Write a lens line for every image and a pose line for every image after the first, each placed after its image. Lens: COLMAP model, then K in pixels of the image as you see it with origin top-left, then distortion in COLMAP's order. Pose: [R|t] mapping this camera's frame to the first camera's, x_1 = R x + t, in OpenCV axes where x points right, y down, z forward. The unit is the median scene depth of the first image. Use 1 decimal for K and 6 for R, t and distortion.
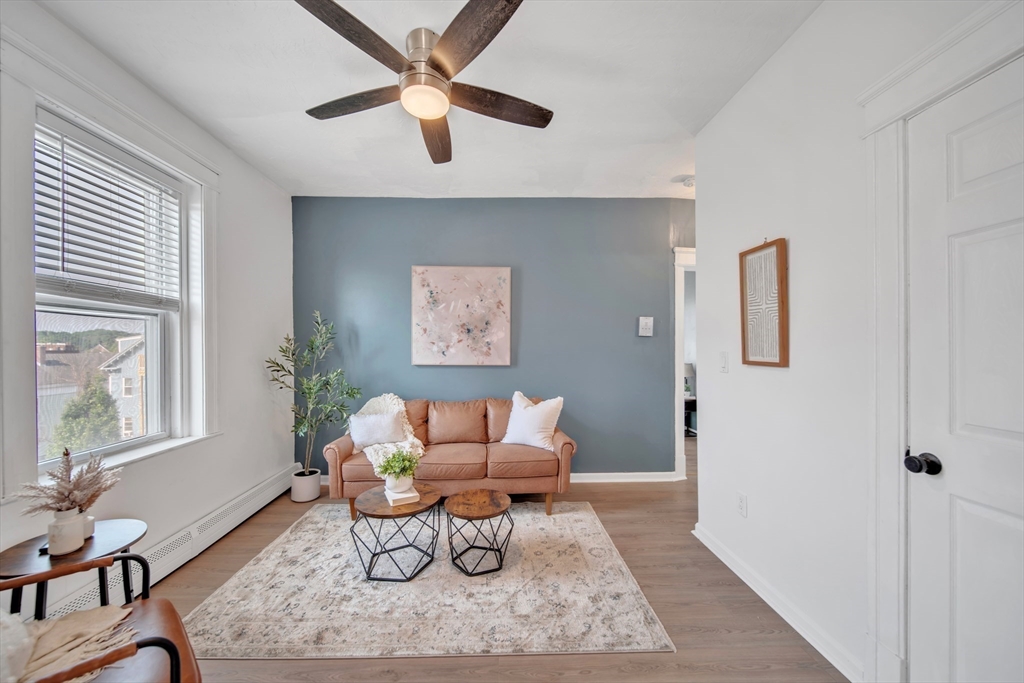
lens RADIAL K [[383.6, 0, 512.0], [0, 383.6, 341.5], [0, 0, 1]] dist [0.000079, -0.000019]
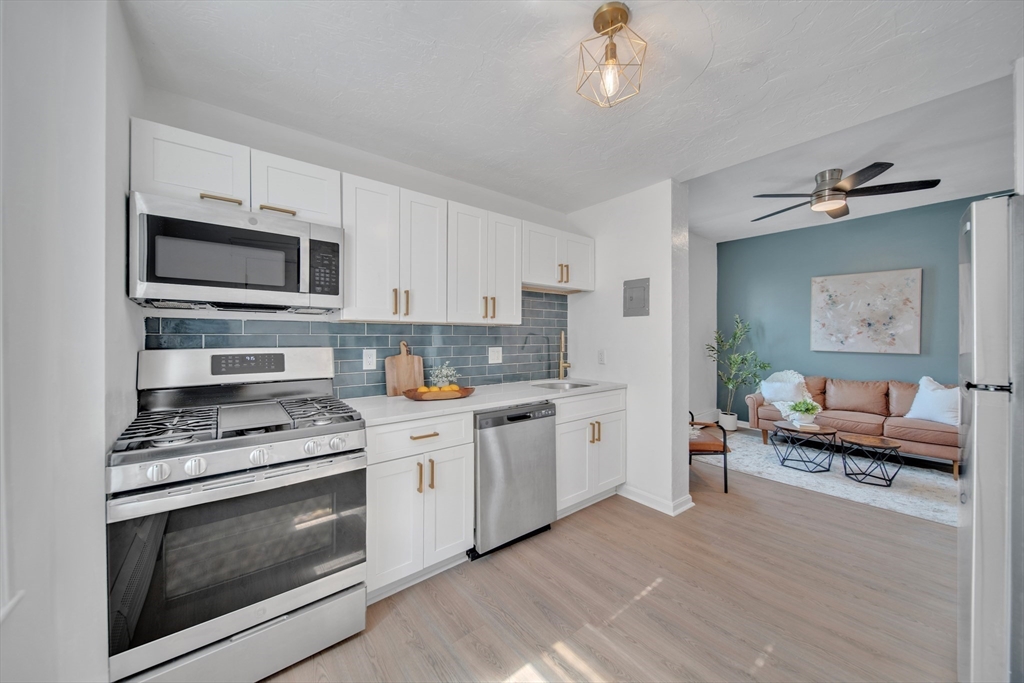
lens RADIAL K [[367.3, 0, 497.9], [0, 367.3, 340.6], [0, 0, 1]] dist [0.000116, -0.002570]
pose [[0.590573, 0.015268, -0.806840, 0.141175], [0.005653, 0.999718, 0.023055, -0.011503], [0.806964, -0.018177, 0.590320, -0.702627]]
